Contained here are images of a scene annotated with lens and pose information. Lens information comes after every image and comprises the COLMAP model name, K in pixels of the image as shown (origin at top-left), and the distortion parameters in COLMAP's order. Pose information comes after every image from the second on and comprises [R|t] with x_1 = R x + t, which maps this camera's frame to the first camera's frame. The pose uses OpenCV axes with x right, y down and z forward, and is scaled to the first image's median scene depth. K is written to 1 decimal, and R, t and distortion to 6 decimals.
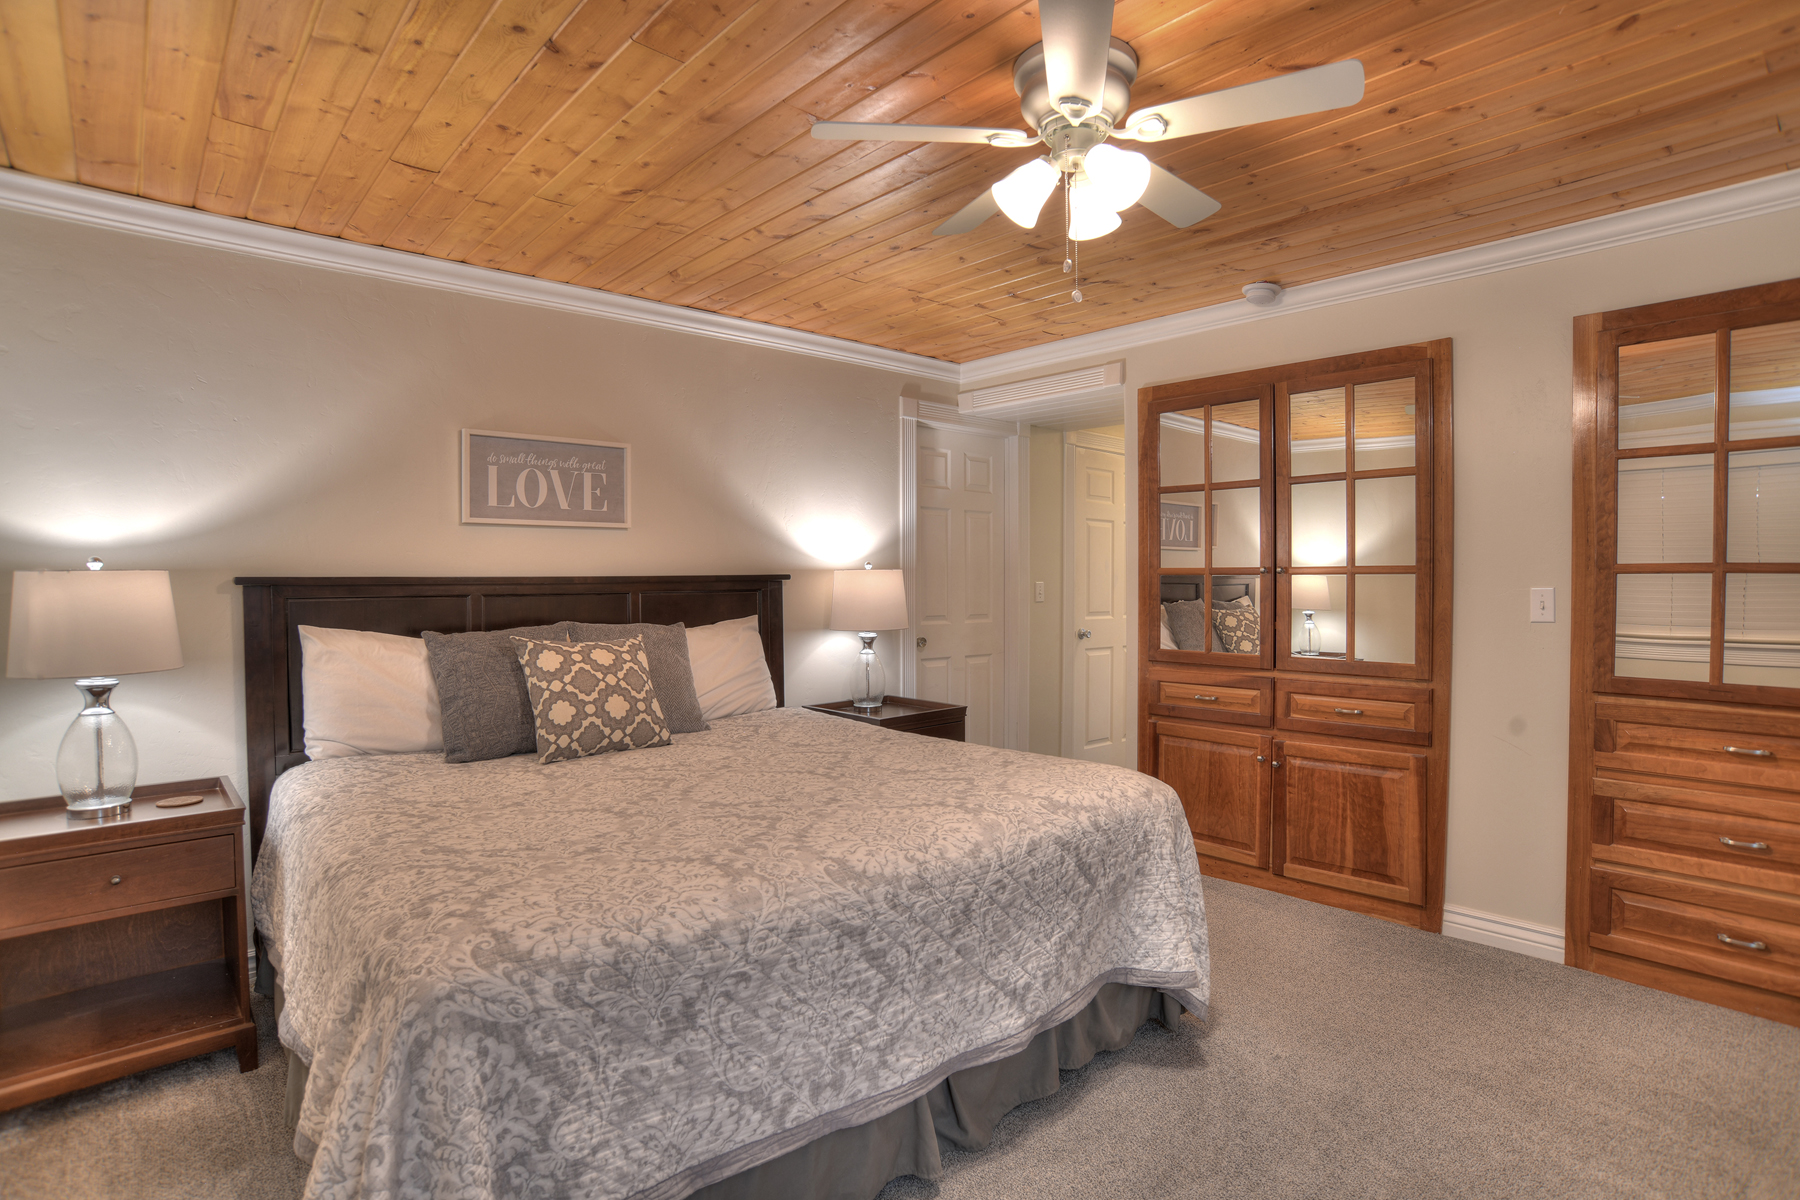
lens RADIAL K [[946.6, 0, 879.5], [0, 946.6, 571.7], [0, 0, 1]] dist [-0.091973, 0.050069]
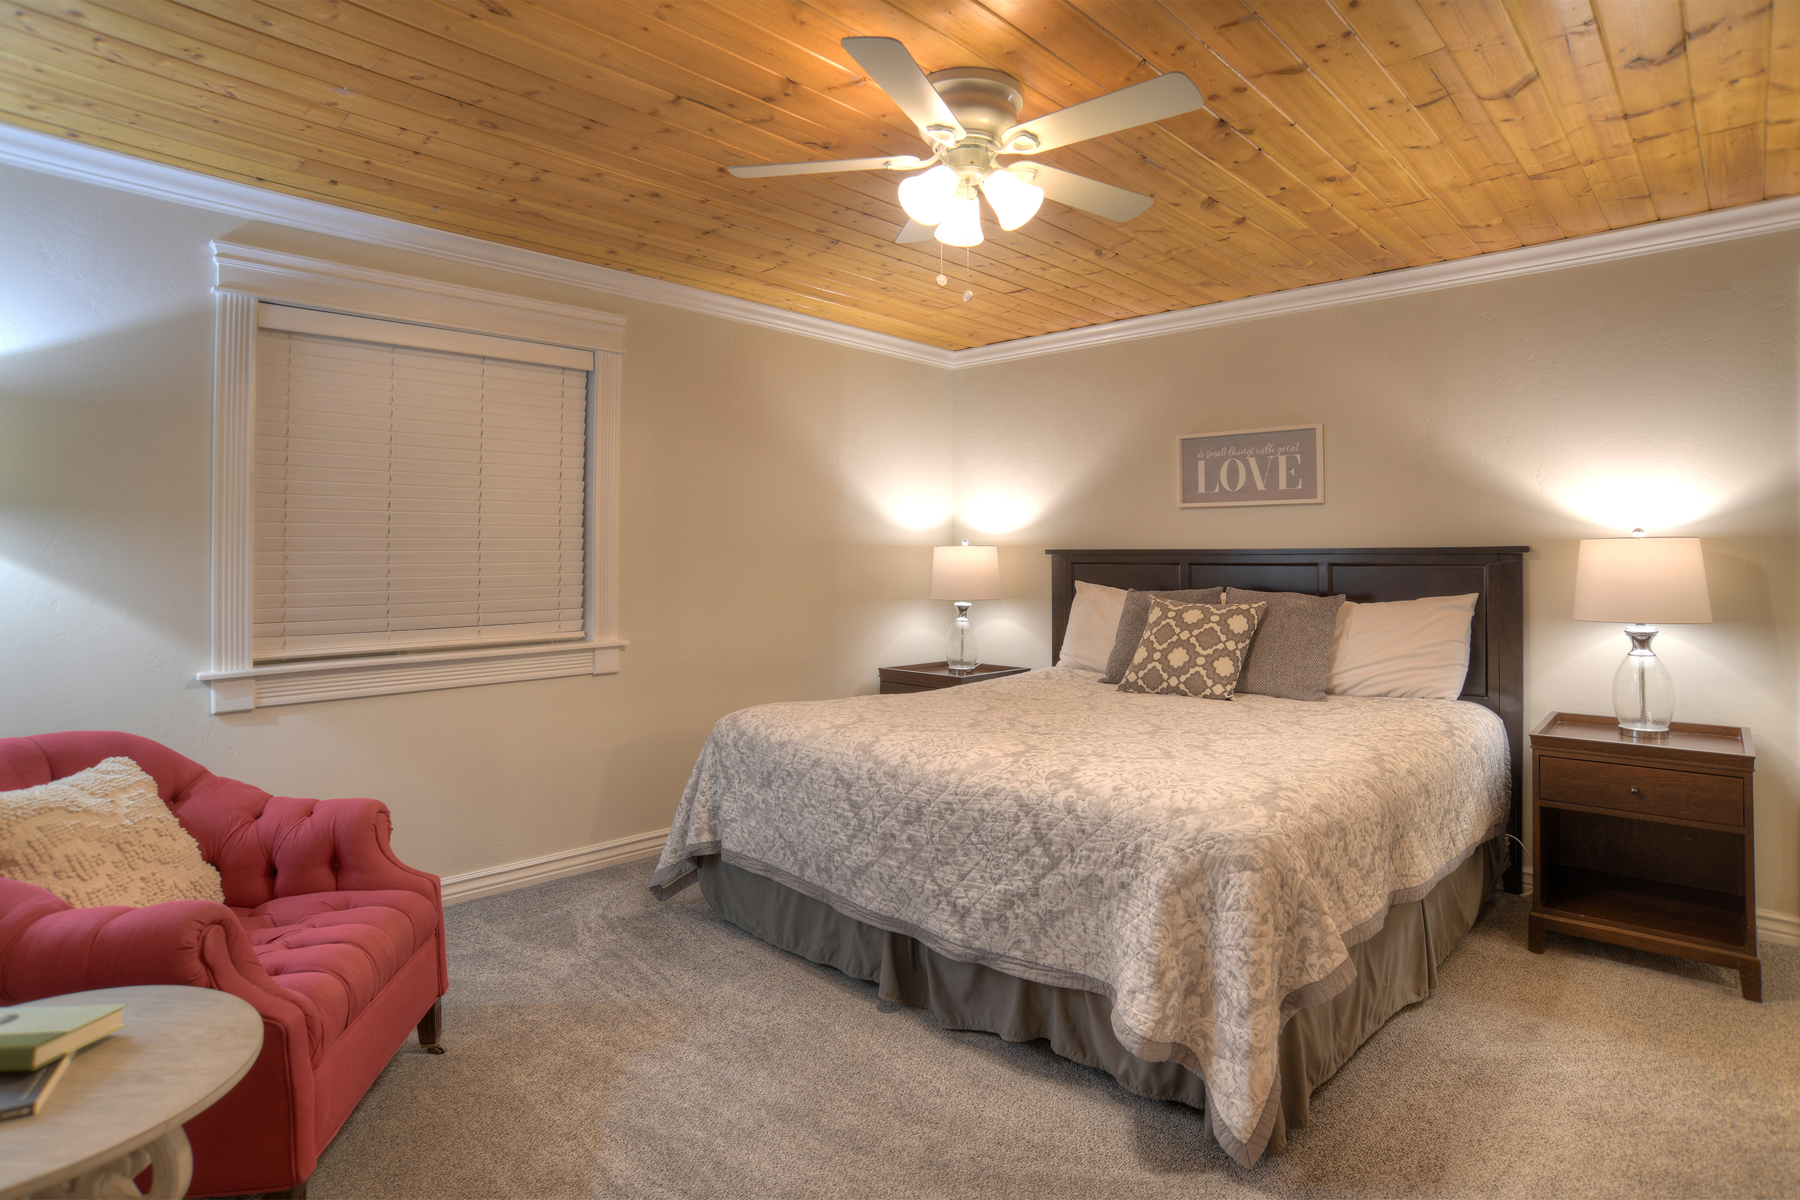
lens RADIAL K [[907.6, 0, 926.0], [0, 907.6, 507.4], [0, 0, 1]] dist [-0.068545, 0.027566]
pose [[0.125975, -0.047689, -0.990887, 1.165277], [0.003332, 0.998859, -0.047649, 0.008781], [0.992028, 0.002701, 0.125990, 0.754384]]
